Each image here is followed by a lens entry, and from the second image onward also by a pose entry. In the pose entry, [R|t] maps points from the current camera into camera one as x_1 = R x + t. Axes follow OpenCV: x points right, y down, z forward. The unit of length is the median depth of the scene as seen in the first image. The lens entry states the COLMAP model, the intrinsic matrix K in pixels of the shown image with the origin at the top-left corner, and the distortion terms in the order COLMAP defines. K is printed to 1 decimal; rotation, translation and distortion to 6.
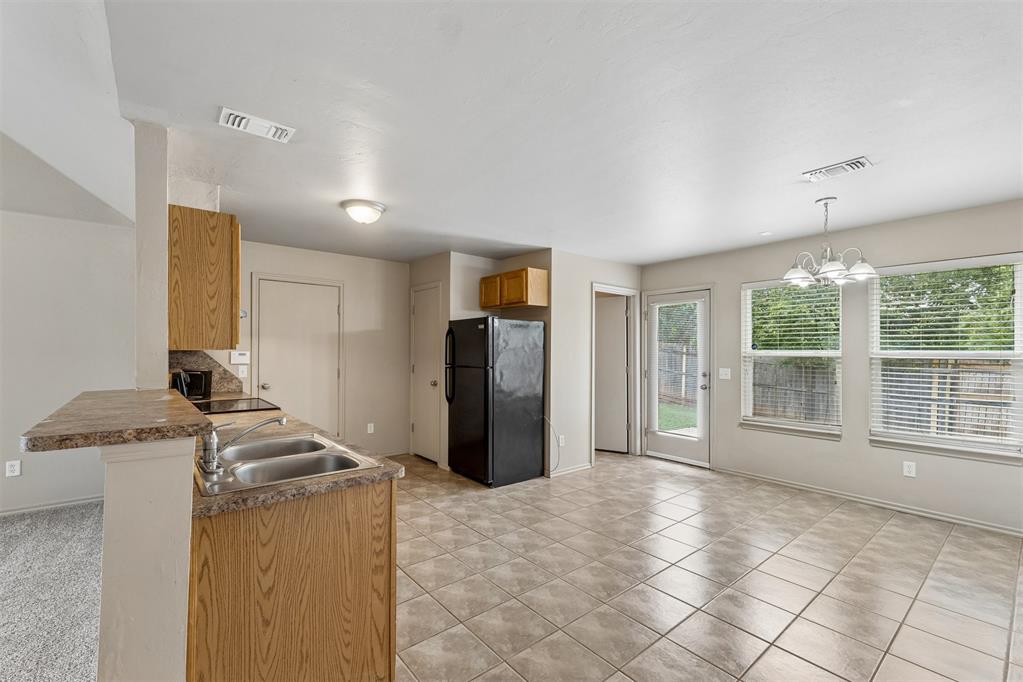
lens RADIAL K [[431.0, 0, 492.2], [0, 431.0, 349.0], [0, 0, 1]] dist [-0.013845, -0.000005]
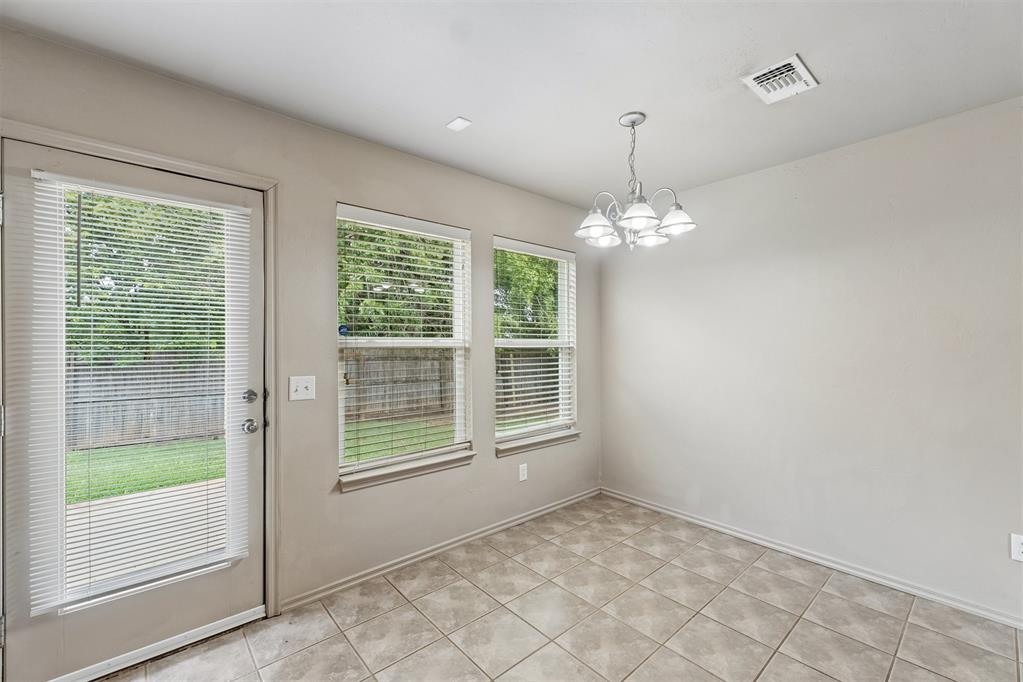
lens RADIAL K [[419.0, 0, 514.4], [0, 419.0, 346.2], [0, 0, 1]] dist [0.008986, 0.000035]
pose [[-0.048764, 0.003695, 0.998803, 0.088863], [0.009529, 0.999949, -0.003234, 0.018511], [-0.998765, 0.009360, -0.048797, 0.866752]]
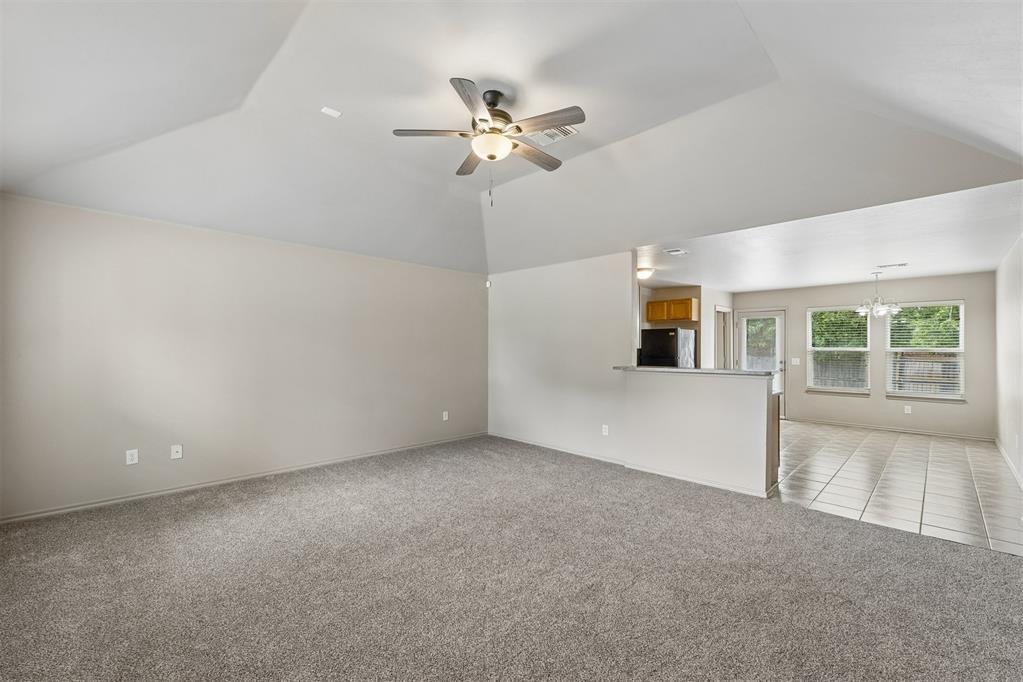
lens RADIAL K [[419.0, 0, 514.4], [0, 419.0, 346.2], [0, 0, 1]] dist [0.008986, 0.000035]
pose [[0.992627, -0.001411, 0.121205, -0.813753], [0.001291, 0.999999, 0.001067, -0.005672], [-0.121206, -0.000902, 0.992627, -0.542409]]
